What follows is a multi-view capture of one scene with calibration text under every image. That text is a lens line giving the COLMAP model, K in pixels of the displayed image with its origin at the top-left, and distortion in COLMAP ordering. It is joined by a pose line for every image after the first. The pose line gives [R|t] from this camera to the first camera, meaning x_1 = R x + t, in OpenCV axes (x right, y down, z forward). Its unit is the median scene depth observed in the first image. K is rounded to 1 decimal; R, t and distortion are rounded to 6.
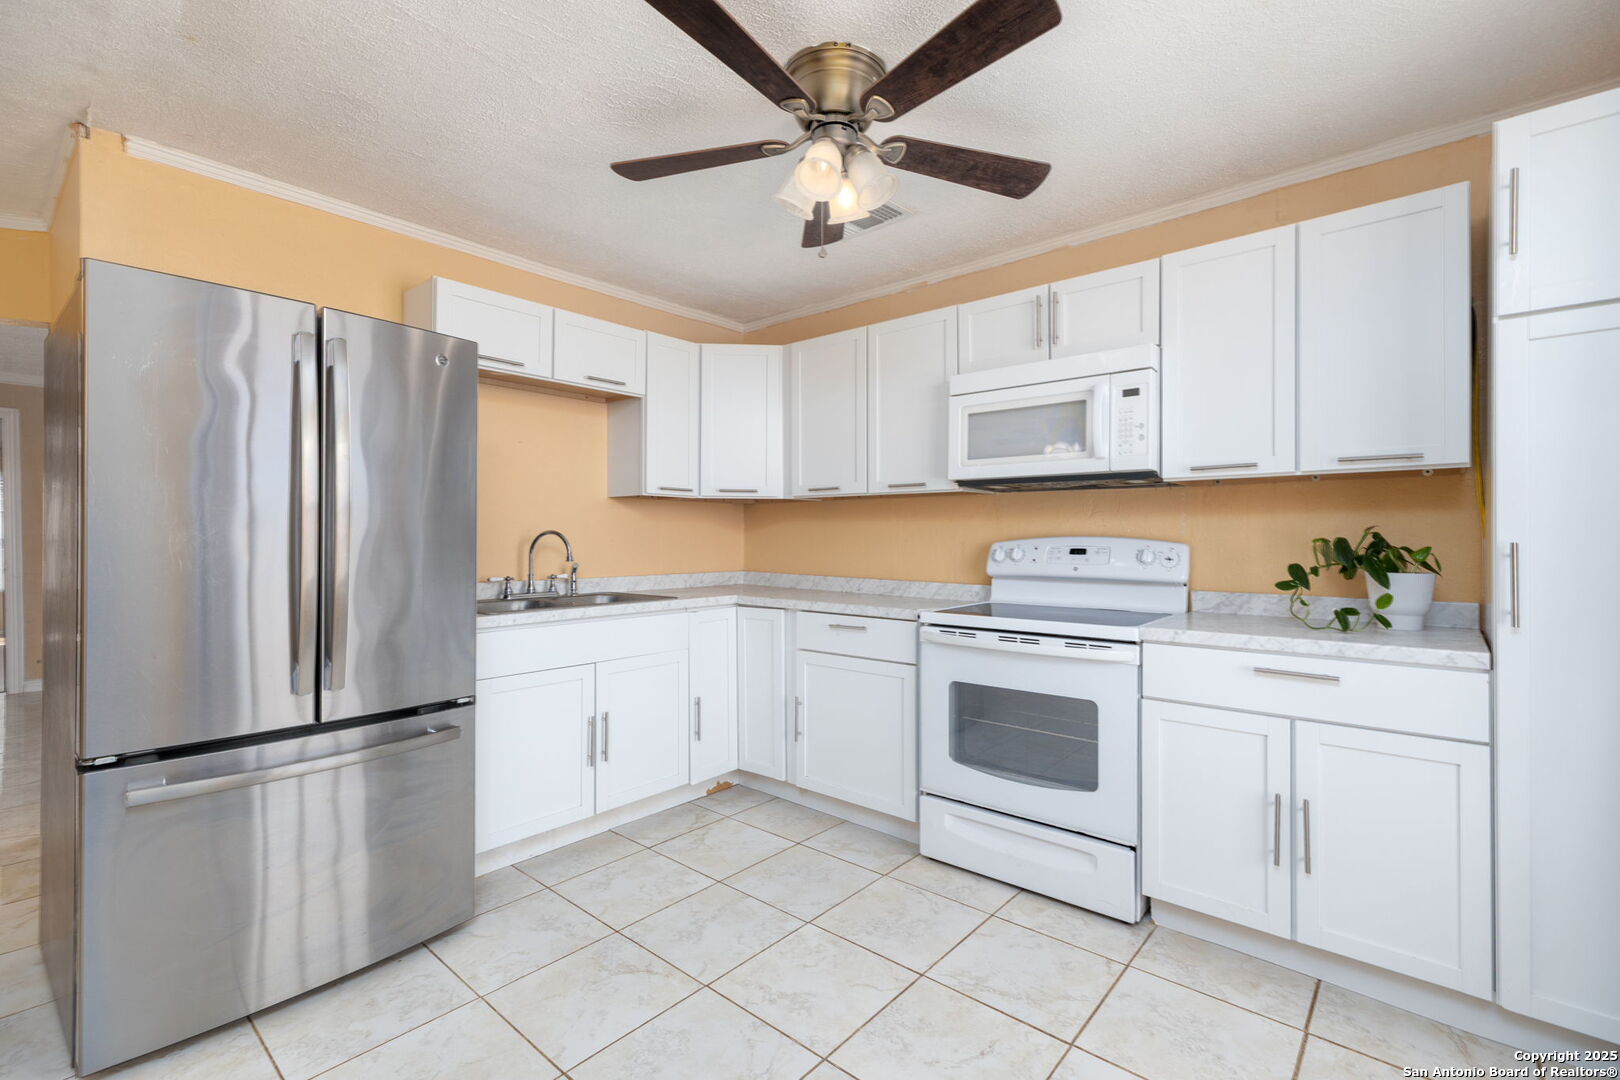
lens RADIAL K [[716.9, 0, 817.4], [0, 716.9, 538.4], [0, 0, 1]] dist [0.000347, -0.000186]
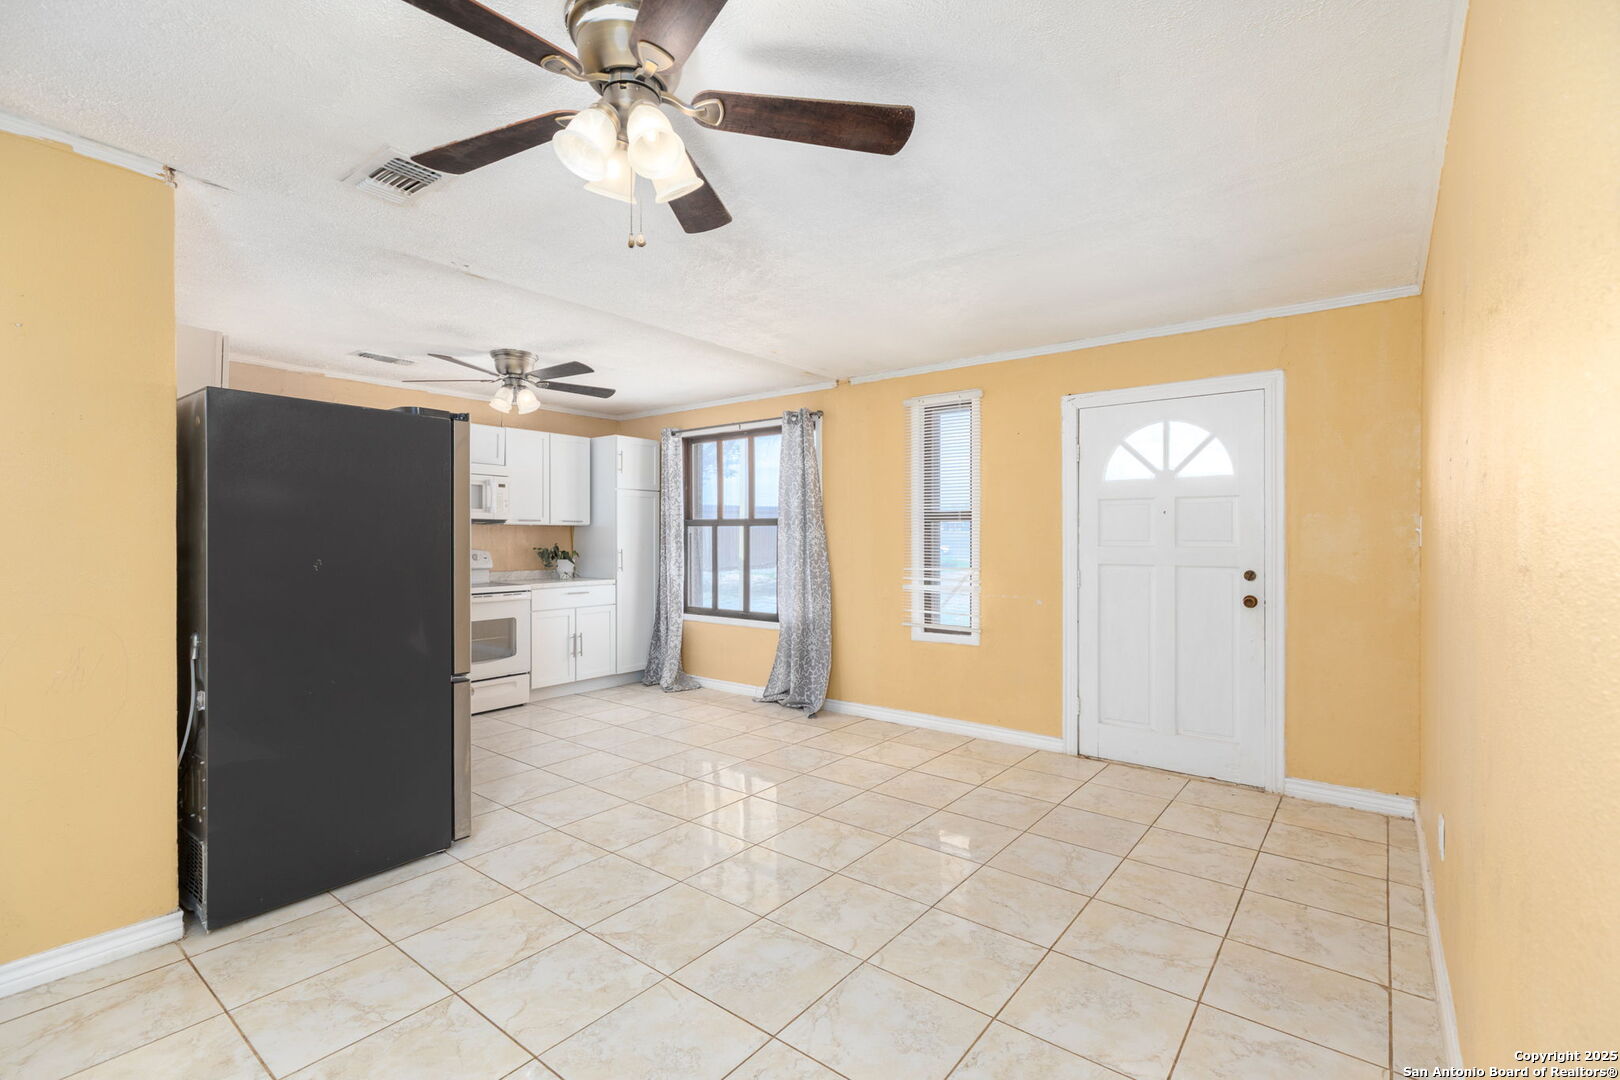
lens RADIAL K [[711.7, 0, 812.3], [0, 711.7, 544.0], [0, 0, 1]] dist [0.007185, -0.000958]
pose [[-0.039663, -0.008837, 0.999174, -1.886638], [0.000798, 0.999960, 0.008875, -0.035784], [-0.999213, 0.001150, -0.039654, 0.096325]]
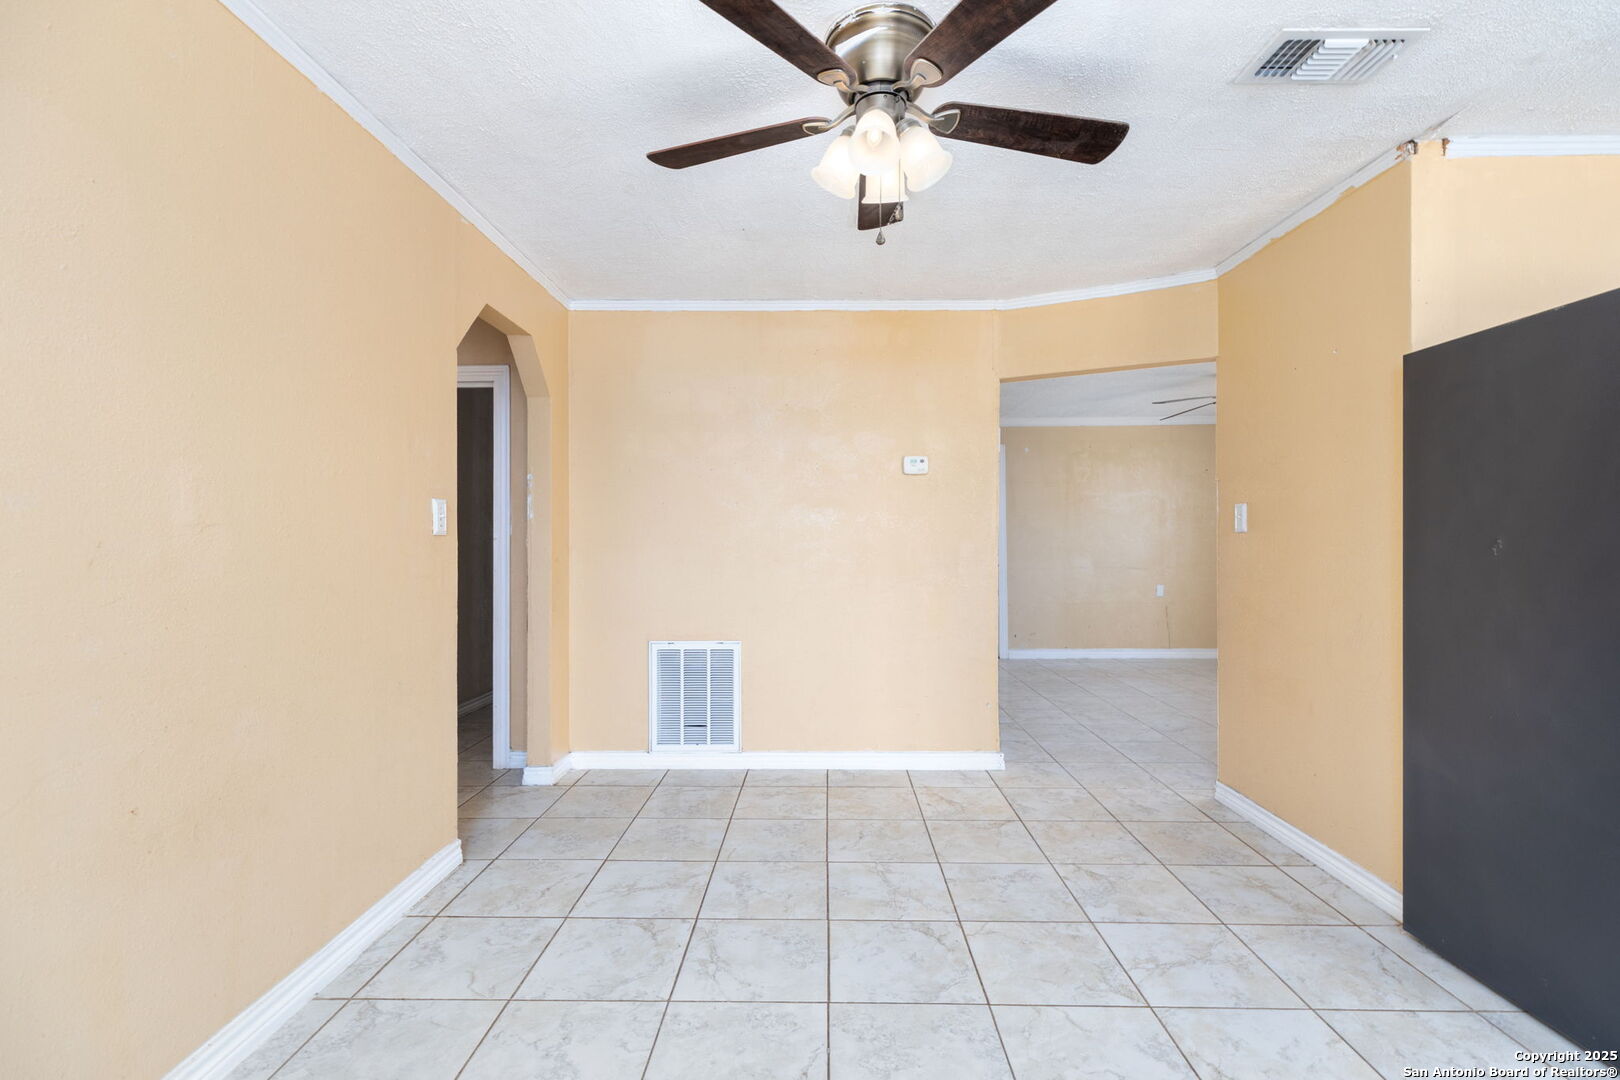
lens RADIAL K [[731.7, 0, 823.7], [0, 731.7, 540.5], [0, 0, 1]] dist [-0.001753, 0.000353]
pose [[0.643084, -0.004856, -0.765780, -0.685183], [0.002277, 0.999988, -0.004429, -0.001742], [0.765792, 0.001104, 0.643087, -0.284414]]
